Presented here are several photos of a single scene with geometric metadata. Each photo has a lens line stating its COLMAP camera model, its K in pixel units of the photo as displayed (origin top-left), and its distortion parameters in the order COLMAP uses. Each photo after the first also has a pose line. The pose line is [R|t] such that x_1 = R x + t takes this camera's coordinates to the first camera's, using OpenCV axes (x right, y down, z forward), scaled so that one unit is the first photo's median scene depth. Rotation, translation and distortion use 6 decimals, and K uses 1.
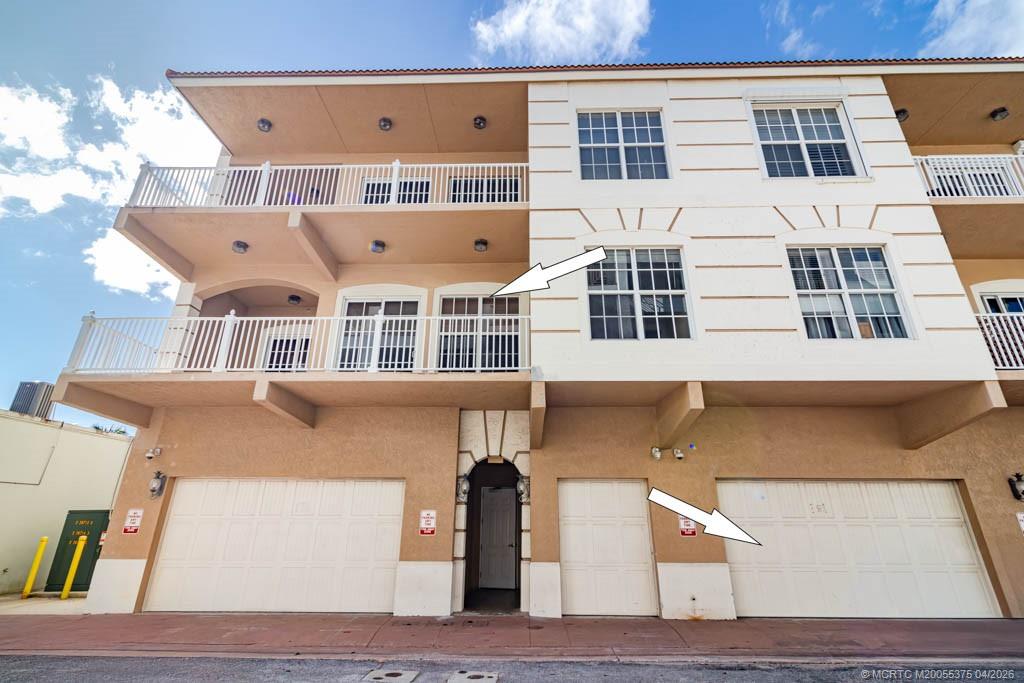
lens RADIAL K [[514.1, 0, 512.0], [0, 514.1, 341.5], [0, 0, 1]] dist [0.000777, 0.000195]
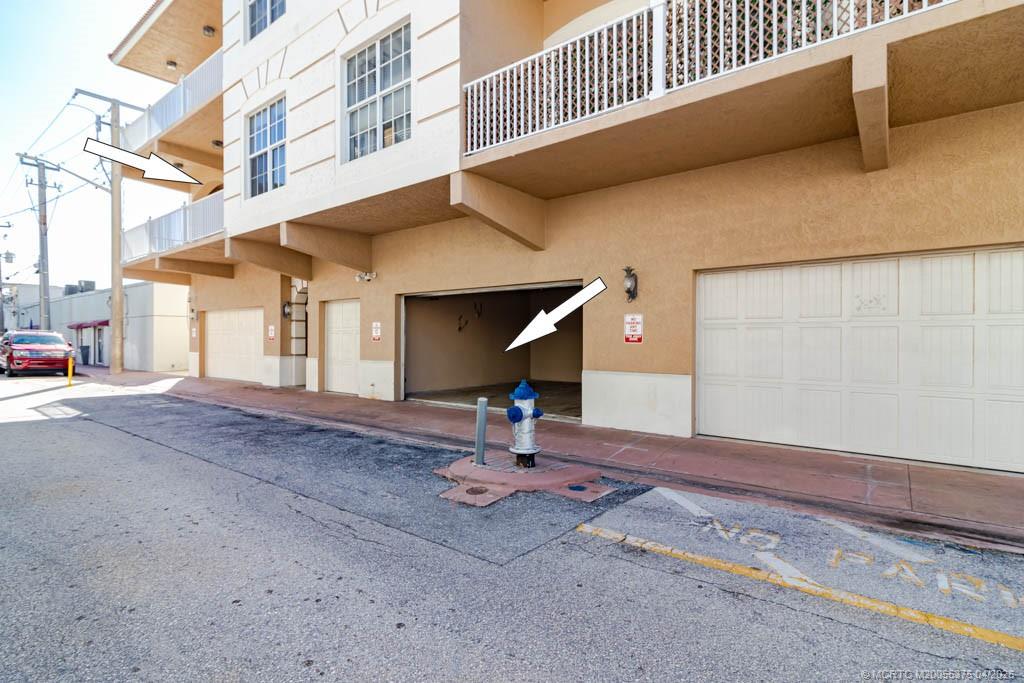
lens RADIAL K [[514.1, 0, 512.0], [0, 514.1, 341.5], [0, 0, 1]] dist [0.000777, 0.000195]
pose [[0.788430, -0.000470, -0.615124, 1.381740], [0.223488, 0.931882, 0.285743, 0.101635], [0.573088, -0.362761, 0.734829, 0.299284]]
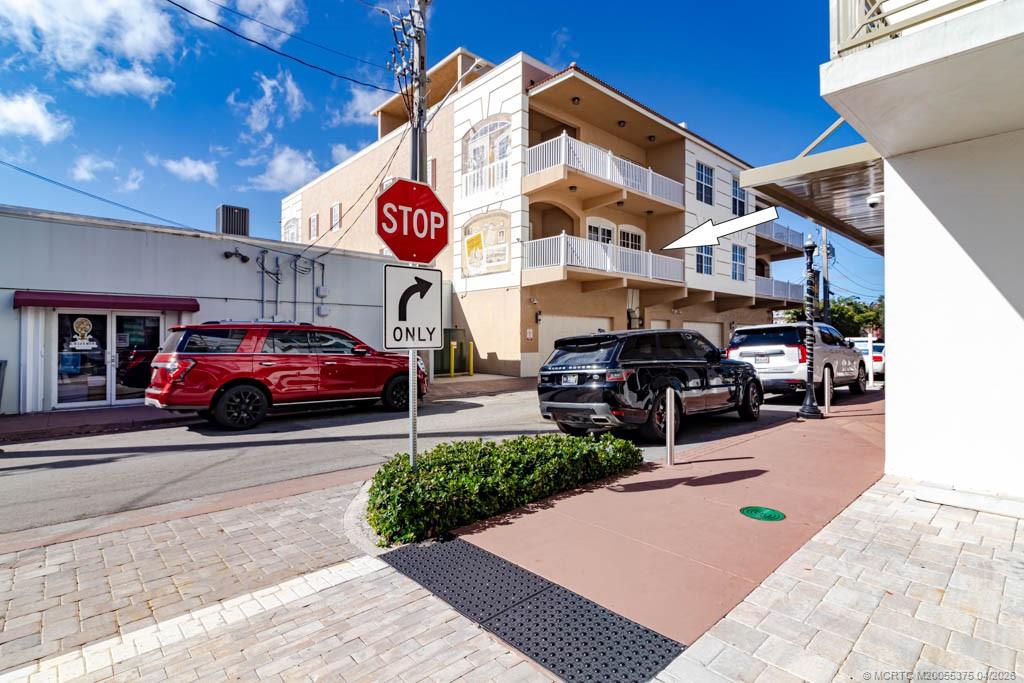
lens RADIAL K [[503.8, 0, 512.0], [0, 503.8, 341.5], [0, 0, 1]] dist [0.001734, 0.000092]
pose [[0.726609, -0.005204, 0.687032, -1.982378], [-0.243334, 0.933205, 0.264420, -0.110496], [-0.642517, -0.359308, 0.676808, -0.236195]]
